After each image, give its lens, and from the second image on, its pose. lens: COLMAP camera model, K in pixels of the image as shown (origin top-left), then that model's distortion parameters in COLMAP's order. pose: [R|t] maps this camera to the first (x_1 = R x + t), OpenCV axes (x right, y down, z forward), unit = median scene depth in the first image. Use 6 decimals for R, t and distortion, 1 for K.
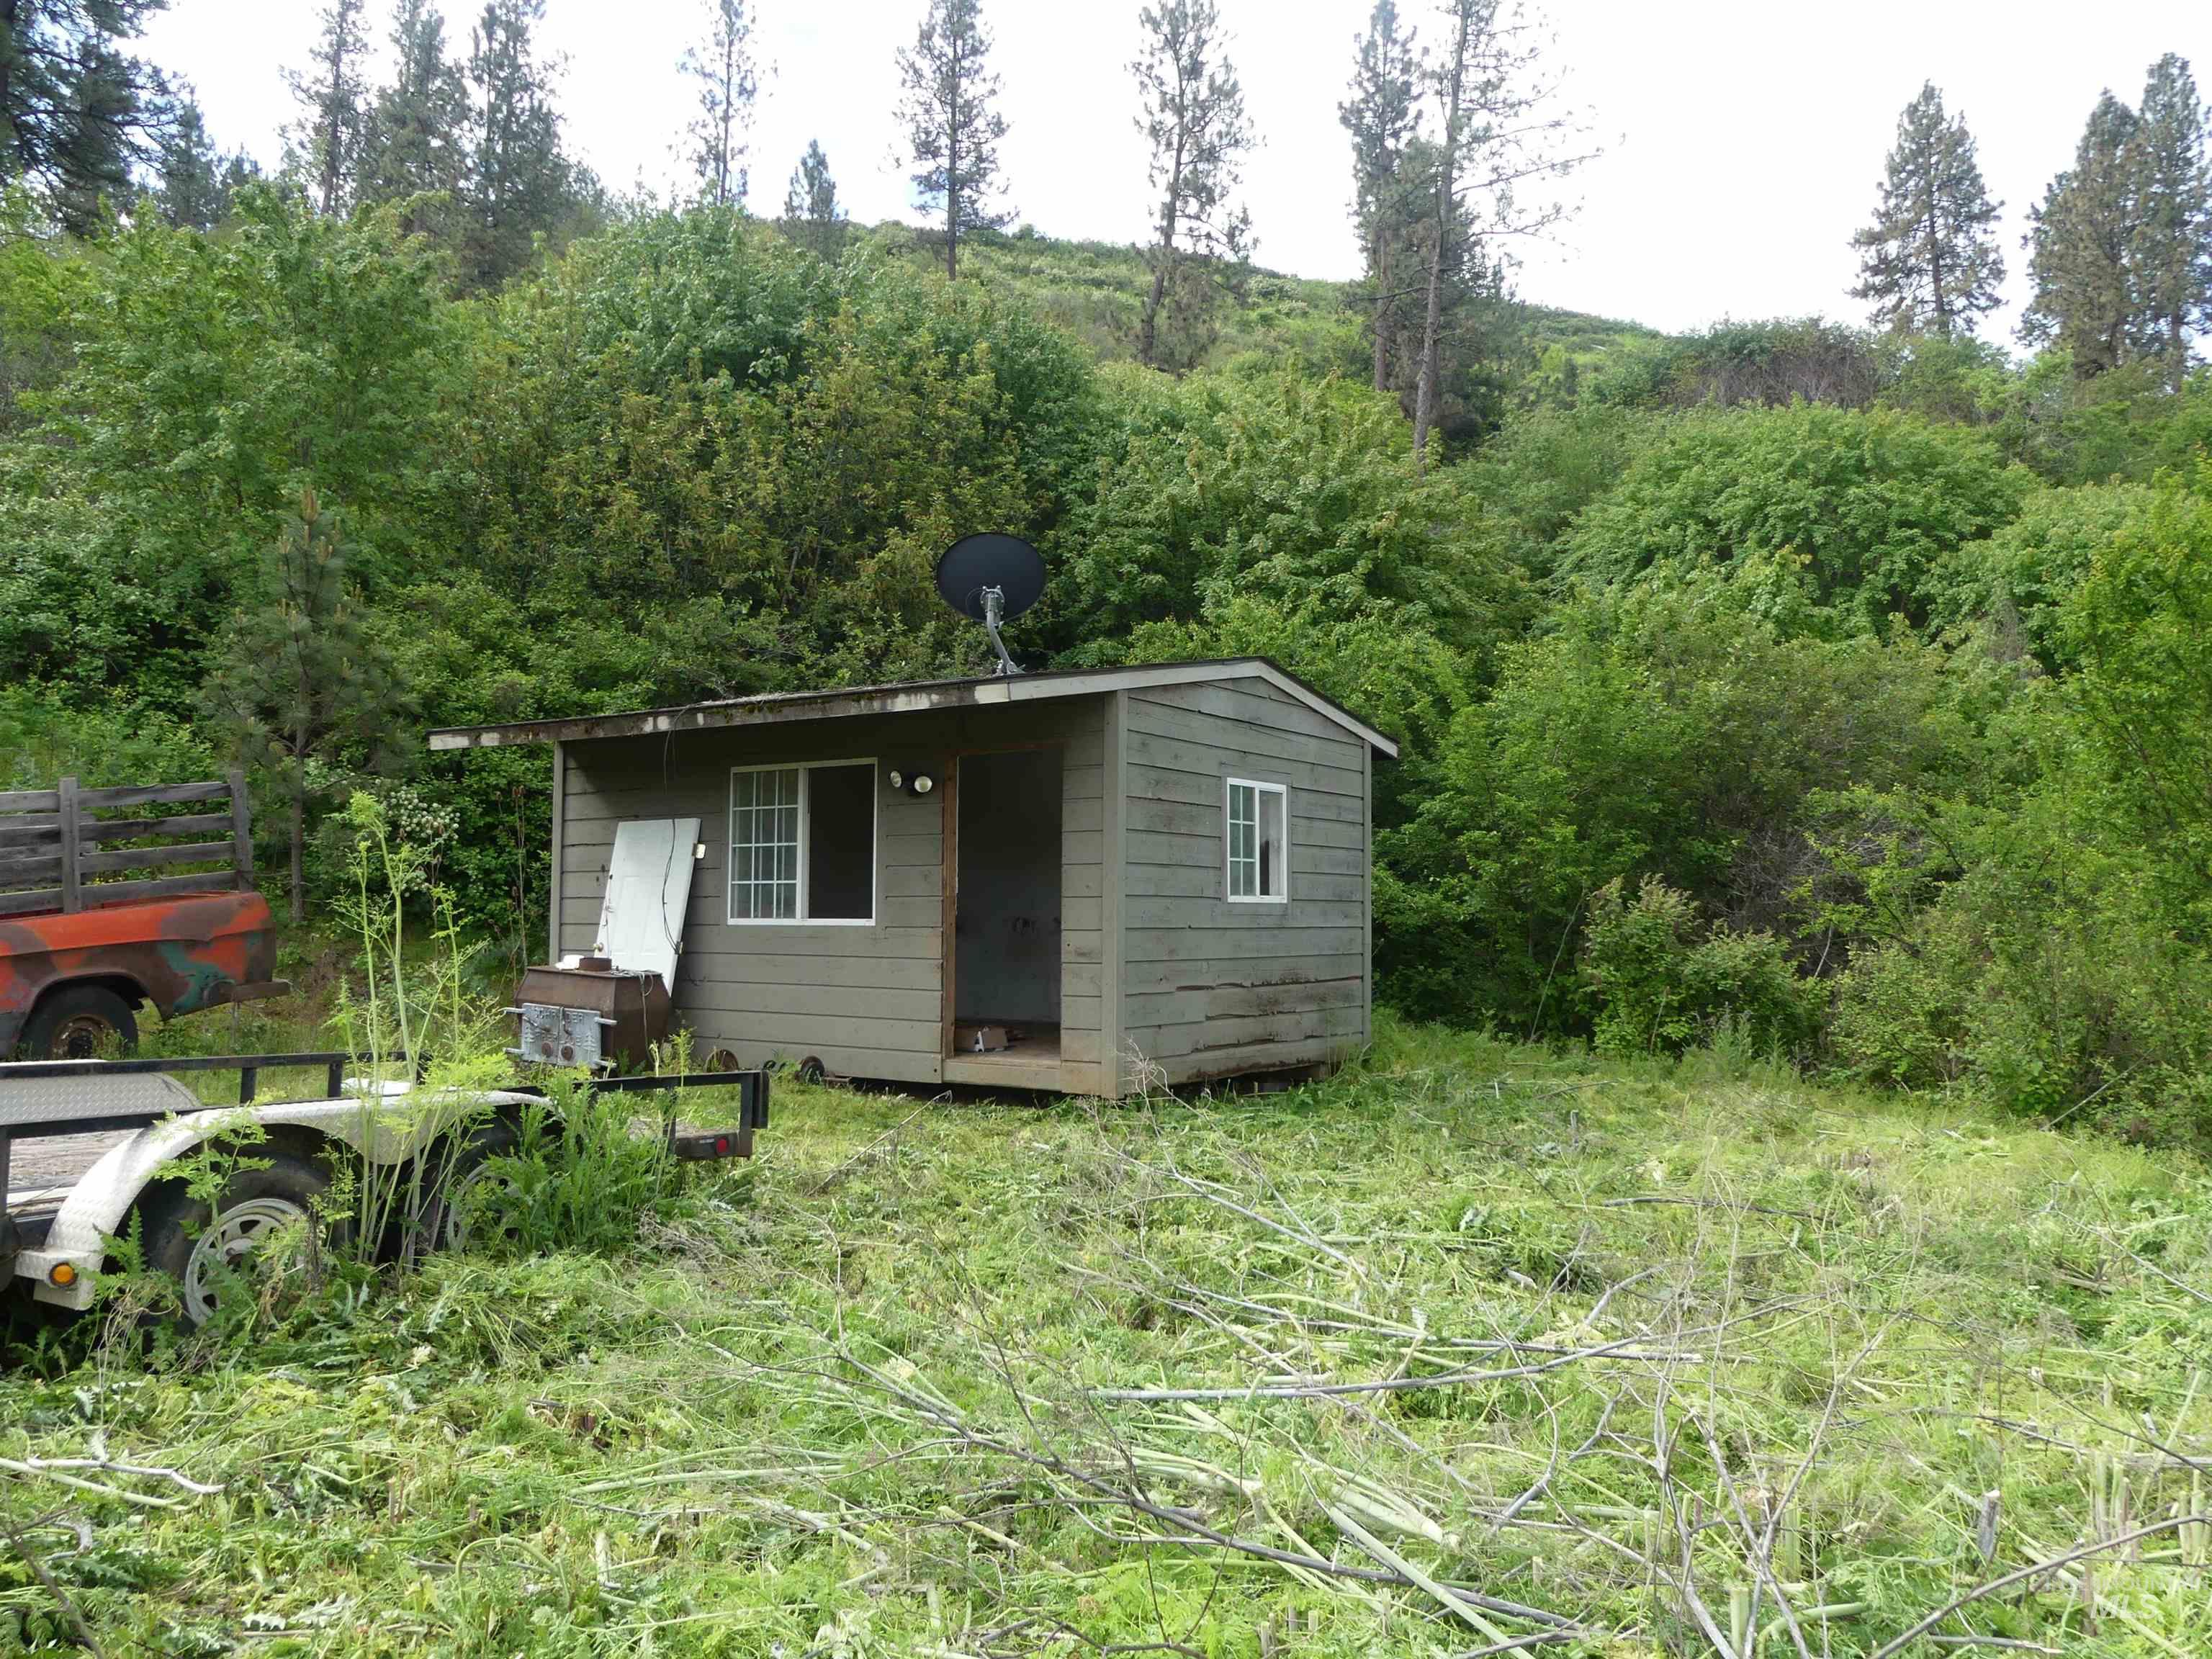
lens RADIAL K [[1674.6, 0, 1138.8], [0, 1674.6, 802.2], [0, 0, 1]] dist [-0.031975, 0.037201]
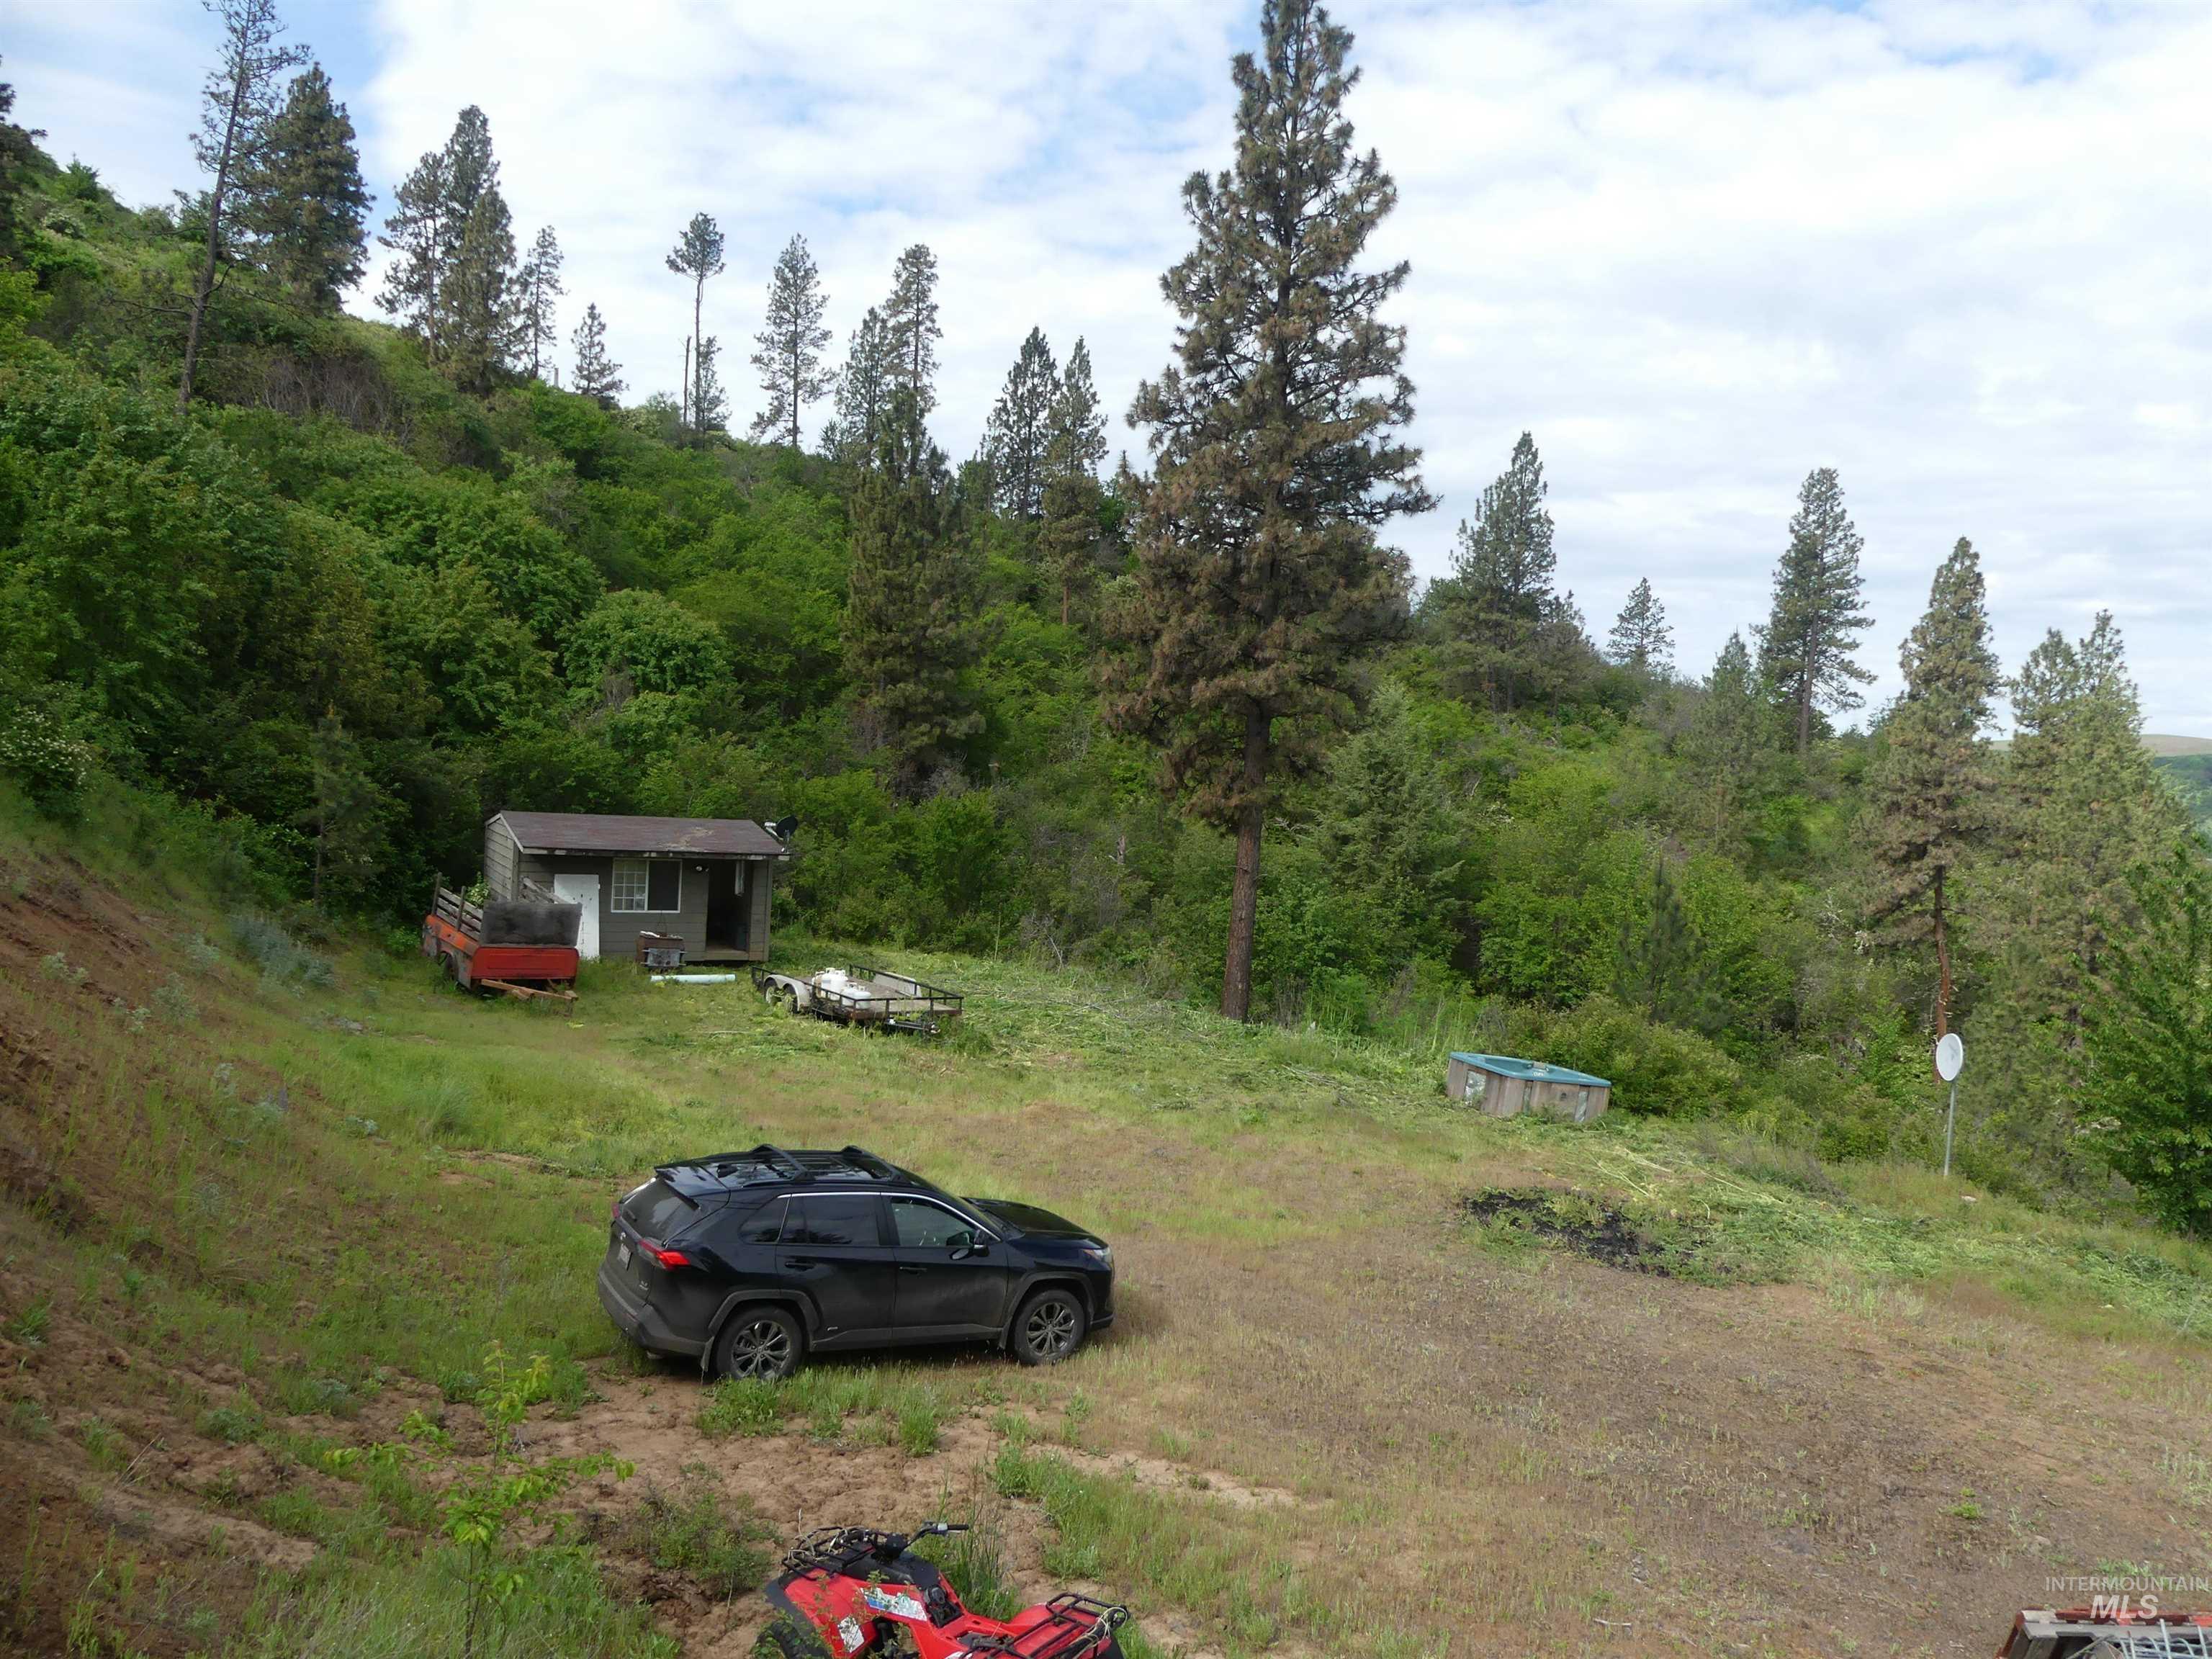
lens RADIAL K [[1674.6, 0, 1117.2], [0, 1674.6, 858.7], [0, 0, 1]] dist [-0.031975, 0.037201]
pose [[0.463330, -0.030242, 0.885670, -0.850451], [-0.130440, 0.986204, 0.101913, -0.151355], [-0.876534, -0.162747, 0.452993, -0.378566]]
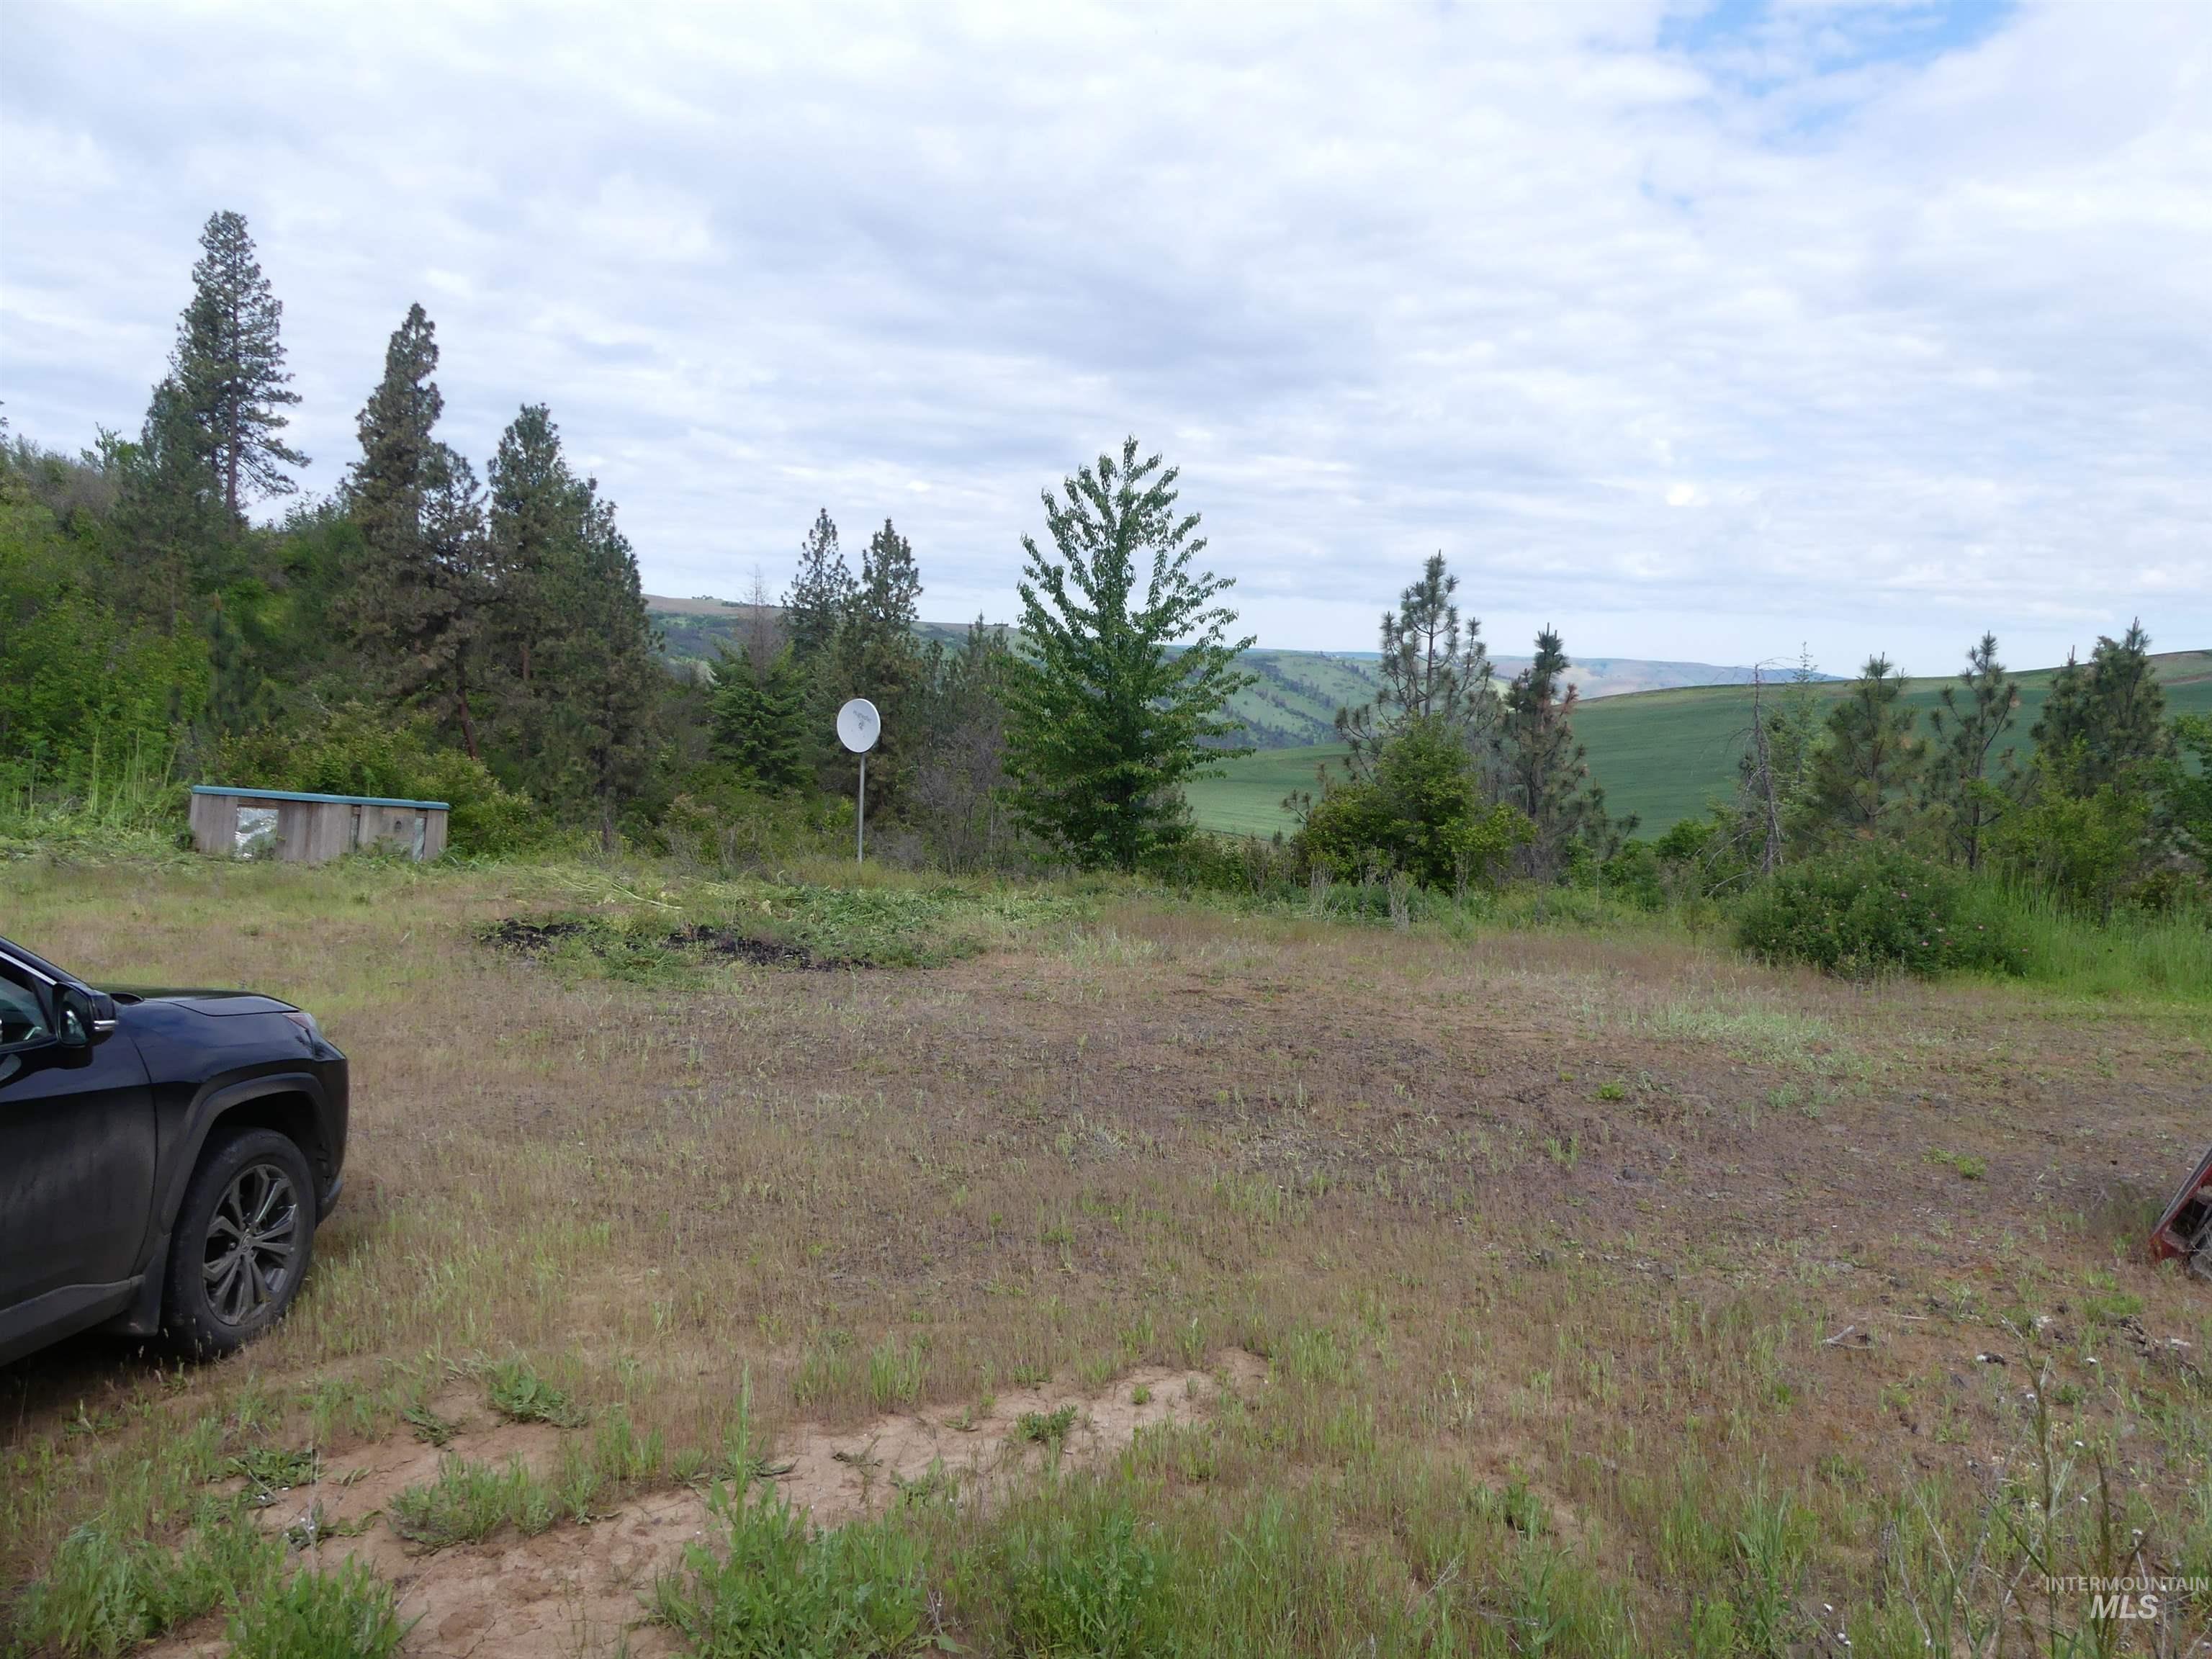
lens RADIAL K [[1674.6, 0, 1139.4], [0, 1674.6, 866.9], [0, 0, 1]] dist [-0.031975, 0.037201]
pose [[-0.440222, -0.118452, 0.890041, -0.653277], [-0.123921, 0.989789, 0.070435, -0.042469], [-0.889296, -0.079288, -0.450406, -0.190572]]
